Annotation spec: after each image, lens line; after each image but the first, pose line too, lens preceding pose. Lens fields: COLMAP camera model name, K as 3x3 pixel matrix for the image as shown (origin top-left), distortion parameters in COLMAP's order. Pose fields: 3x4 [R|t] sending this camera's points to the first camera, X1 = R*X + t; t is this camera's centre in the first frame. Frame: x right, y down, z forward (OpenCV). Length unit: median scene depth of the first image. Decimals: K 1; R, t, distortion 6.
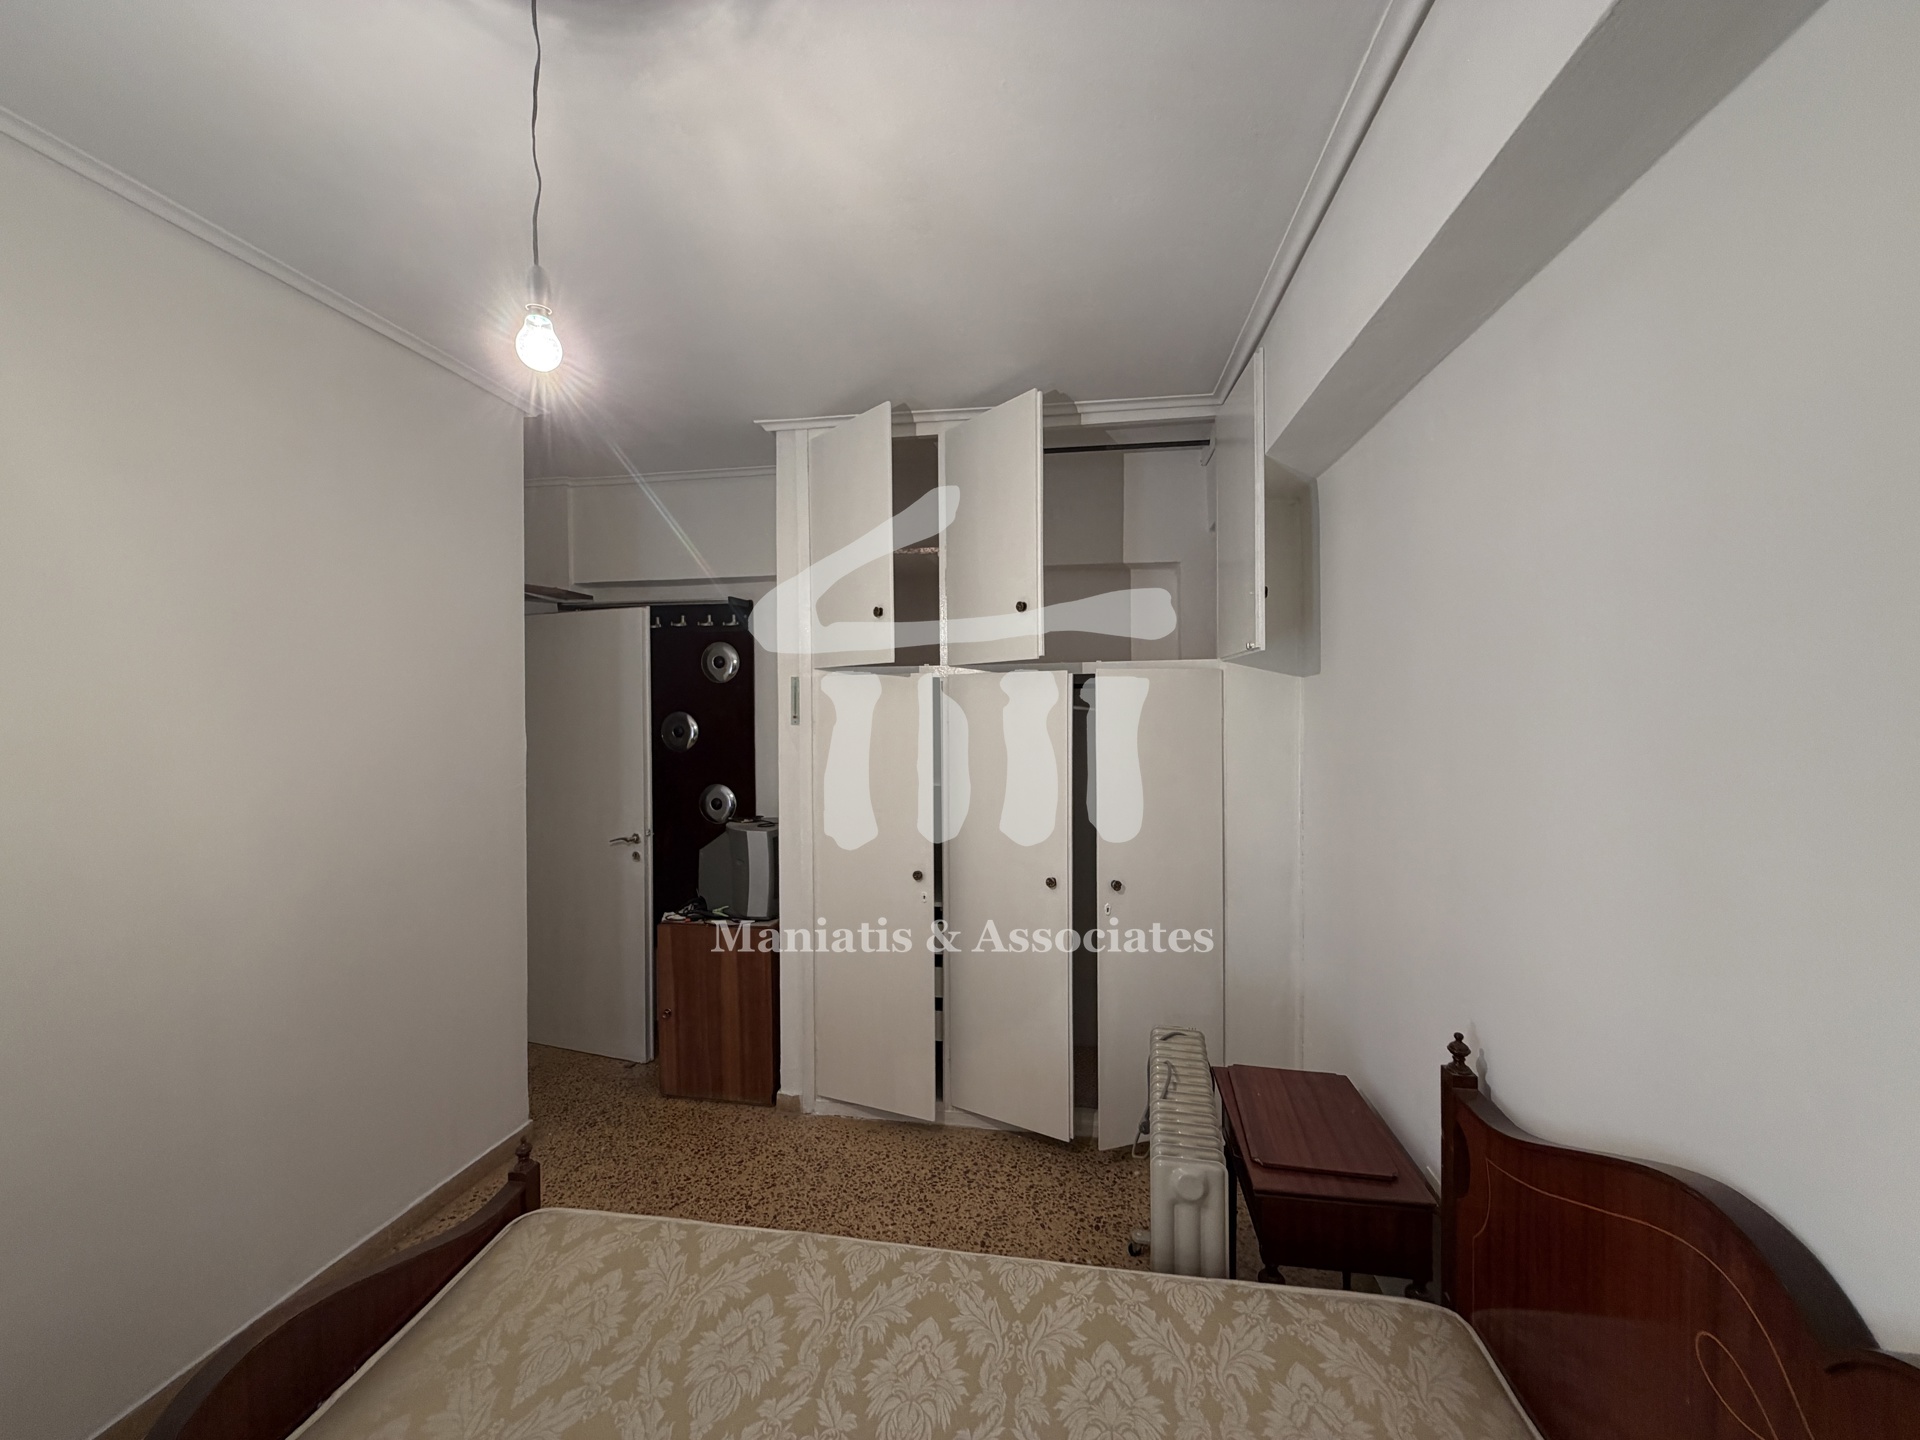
lens RADIAL K [[766.3, 0, 954.4], [0, 766.3, 720.1], [0, 0, 1]] dist [0.002040, 0.000041]
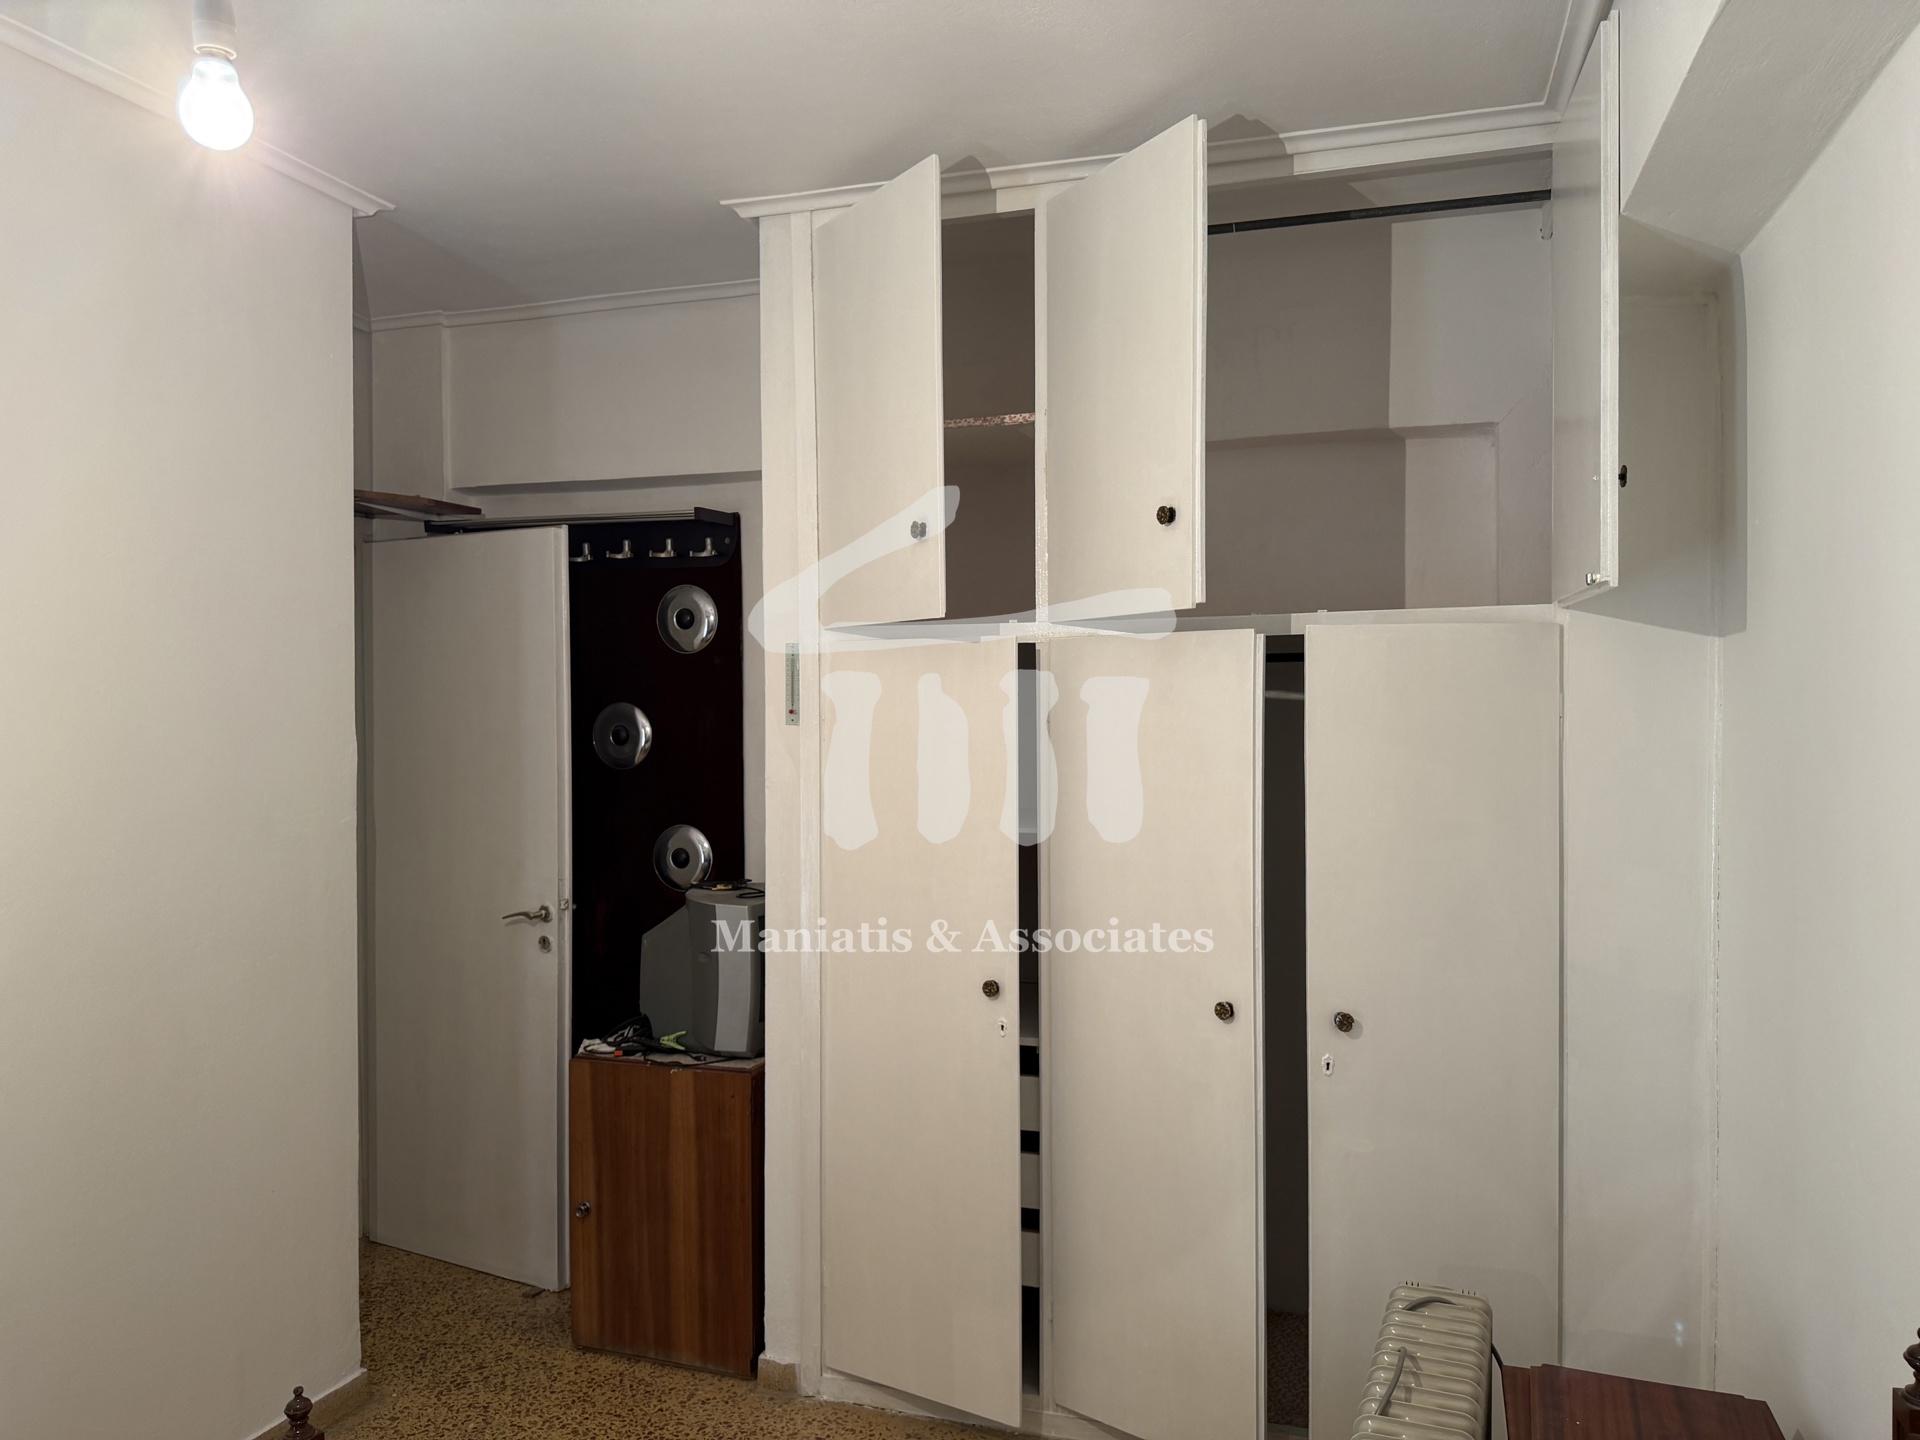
lens RADIAL K [[1357.7, 0, 953.9], [0, 1357.7, 732.9], [0, 0, 1]] dist [0.082262, -0.120689]
pose [[0.987644, 0.005988, -0.156599, 0.083053], [-0.004566, 0.999945, 0.009440, 0.002094], [0.156647, -0.008608, 0.987617, -0.004393]]
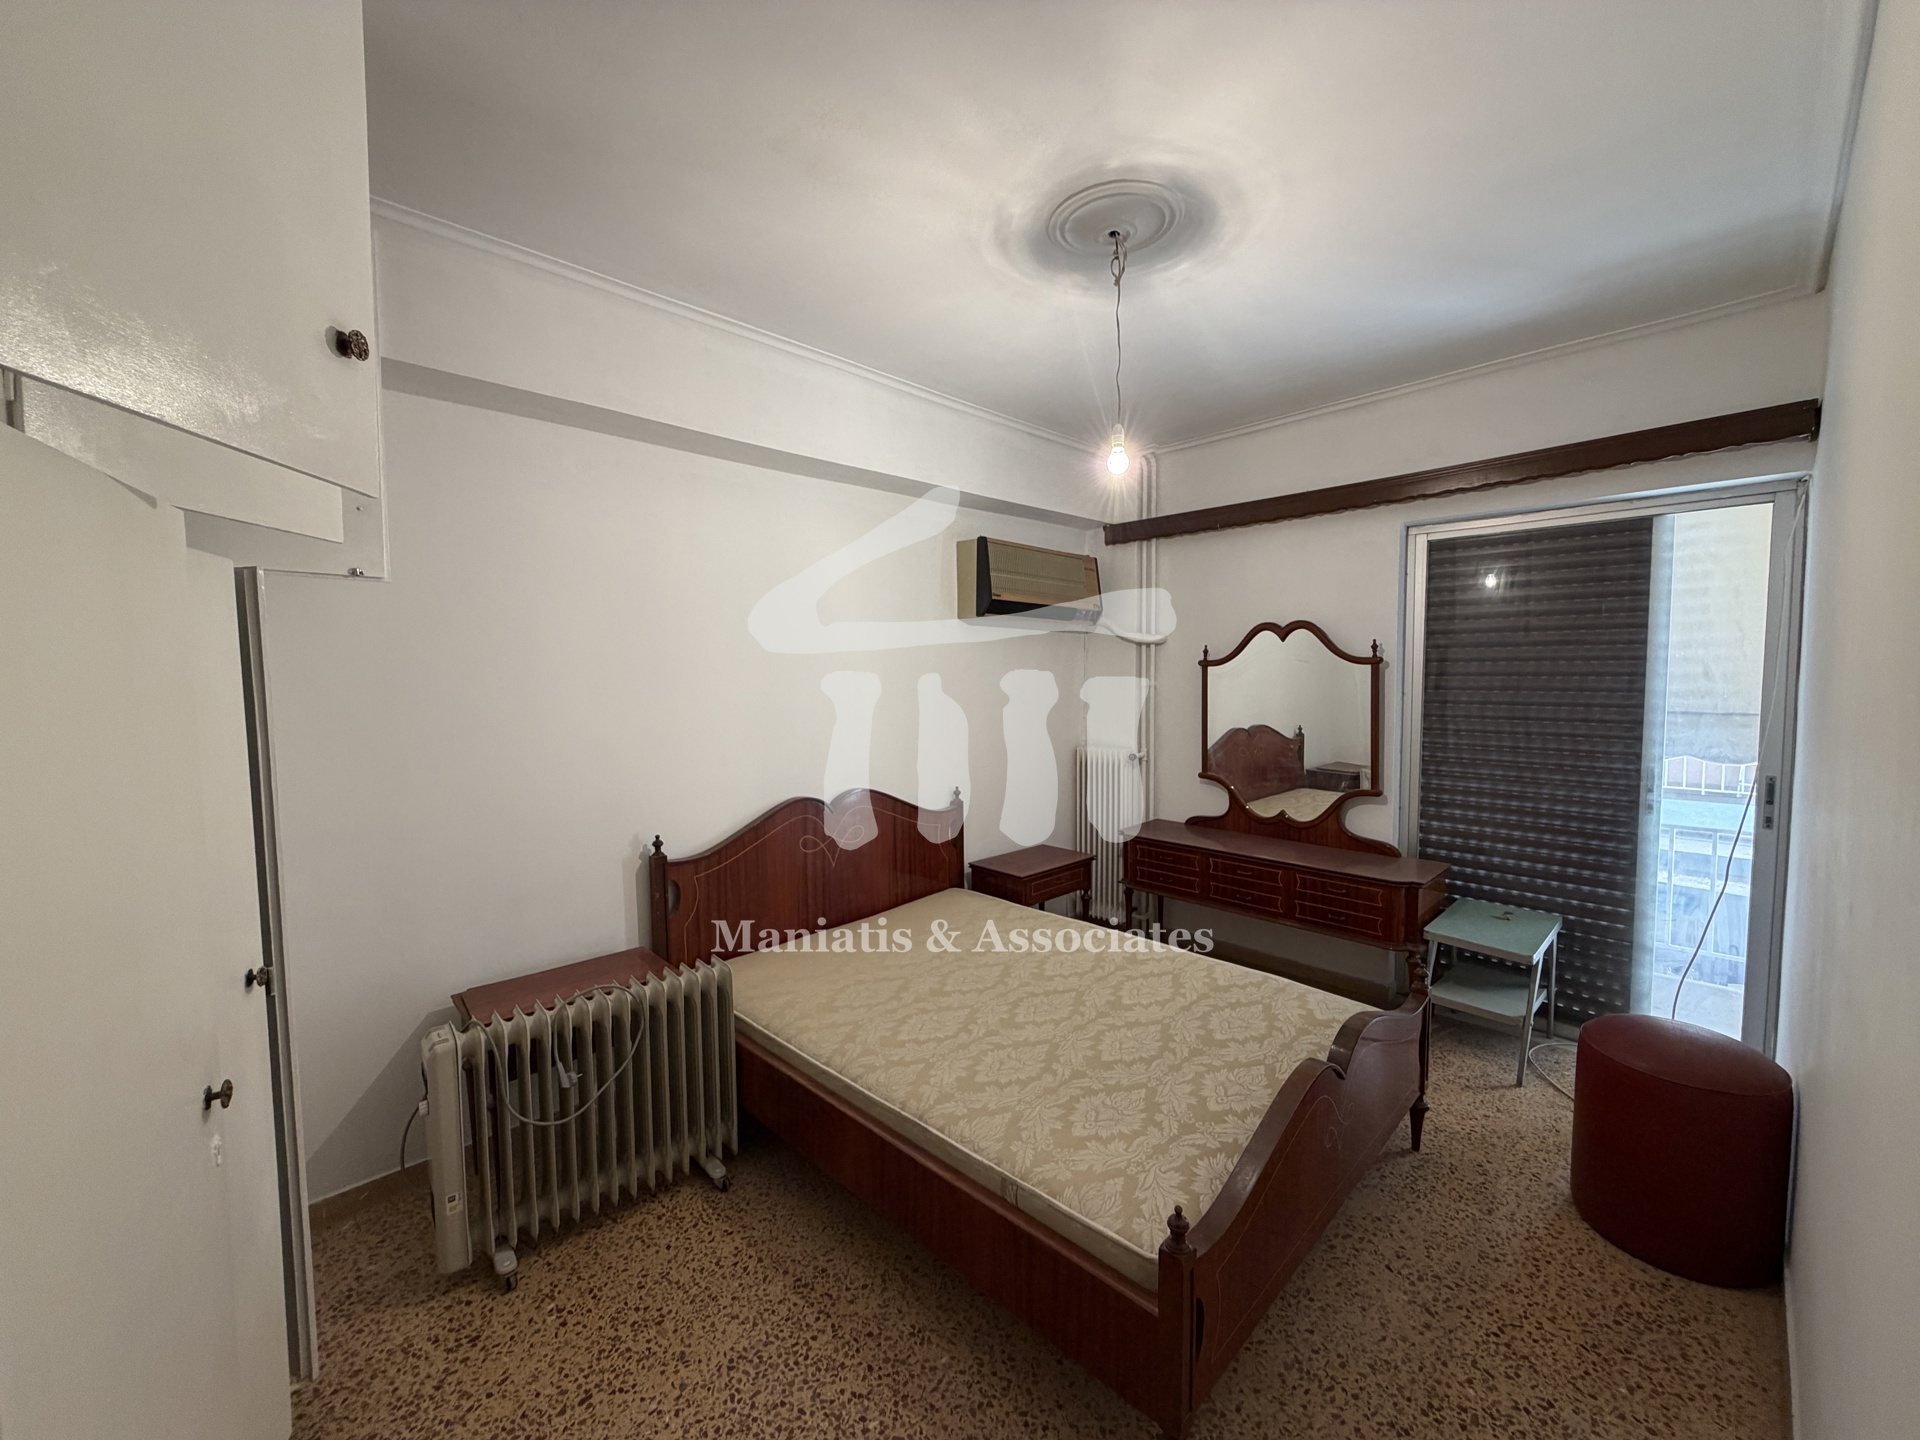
lens RADIAL K [[766.3, 0, 954.4], [0, 766.3, 720.1], [0, 0, 1]] dist [0.002040, 0.000041]
pose [[-0.801569, -0.025191, 0.597371, -0.521269], [0.019872, 0.997438, 0.068727, 0.015408], [-0.597572, 0.066961, -0.799015, 1.073393]]
